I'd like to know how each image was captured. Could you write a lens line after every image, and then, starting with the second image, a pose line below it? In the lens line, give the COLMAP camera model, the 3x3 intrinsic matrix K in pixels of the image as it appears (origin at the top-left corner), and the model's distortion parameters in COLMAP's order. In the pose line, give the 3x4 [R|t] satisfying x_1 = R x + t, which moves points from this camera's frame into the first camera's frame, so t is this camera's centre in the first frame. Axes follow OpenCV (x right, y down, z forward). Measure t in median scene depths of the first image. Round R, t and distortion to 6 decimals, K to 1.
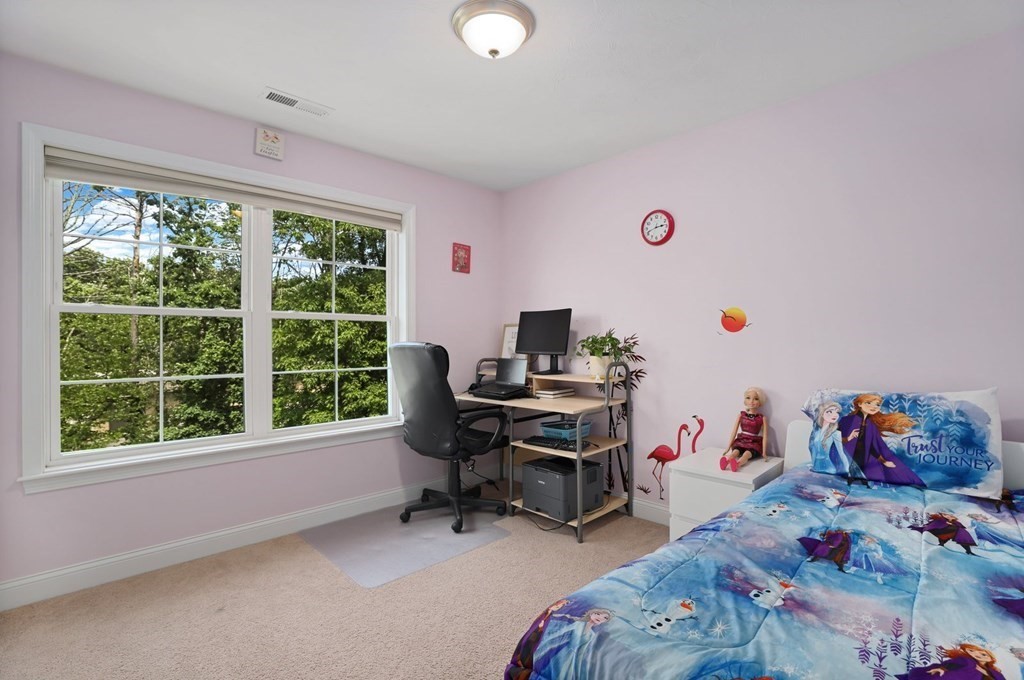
lens RADIAL K [[479.4, 0, 503.7], [0, 479.4, 341.9], [0, 0, 1]] dist [-0.036804, 0.000463]
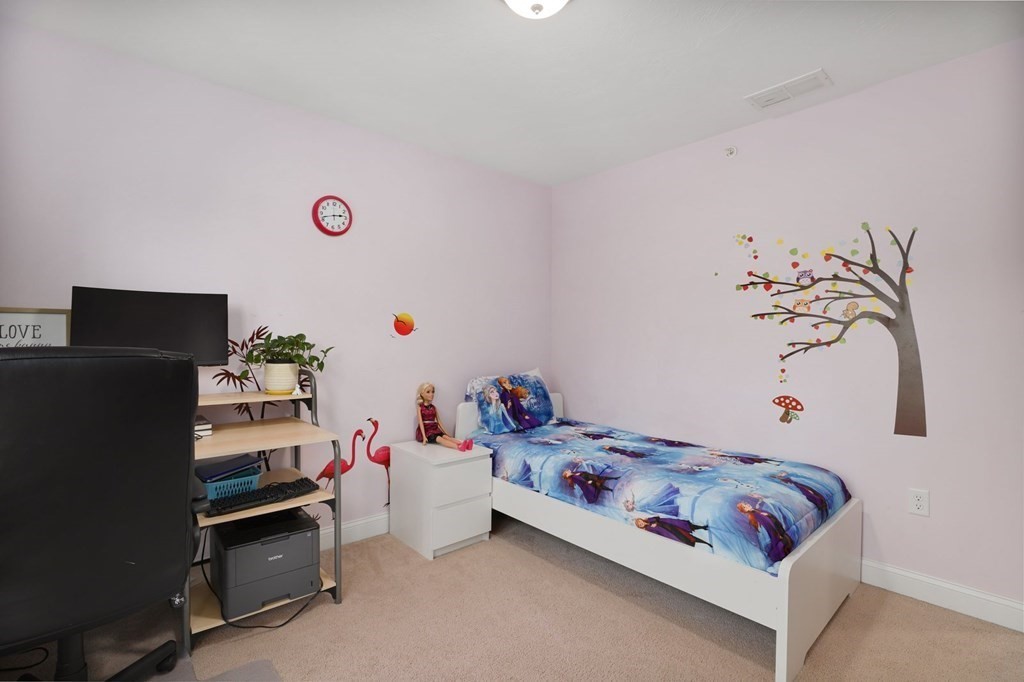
lens RADIAL K [[479.4, 0, 503.7], [0, 479.4, 342.9], [0, 0, 1]] dist [-0.036804, 0.000463]
pose [[0.011147, 0.002430, 0.999935, -0.805544], [0.001266, 0.999996, -0.002444, -0.000031], [-0.999937, 0.001293, 0.011144, 0.964415]]
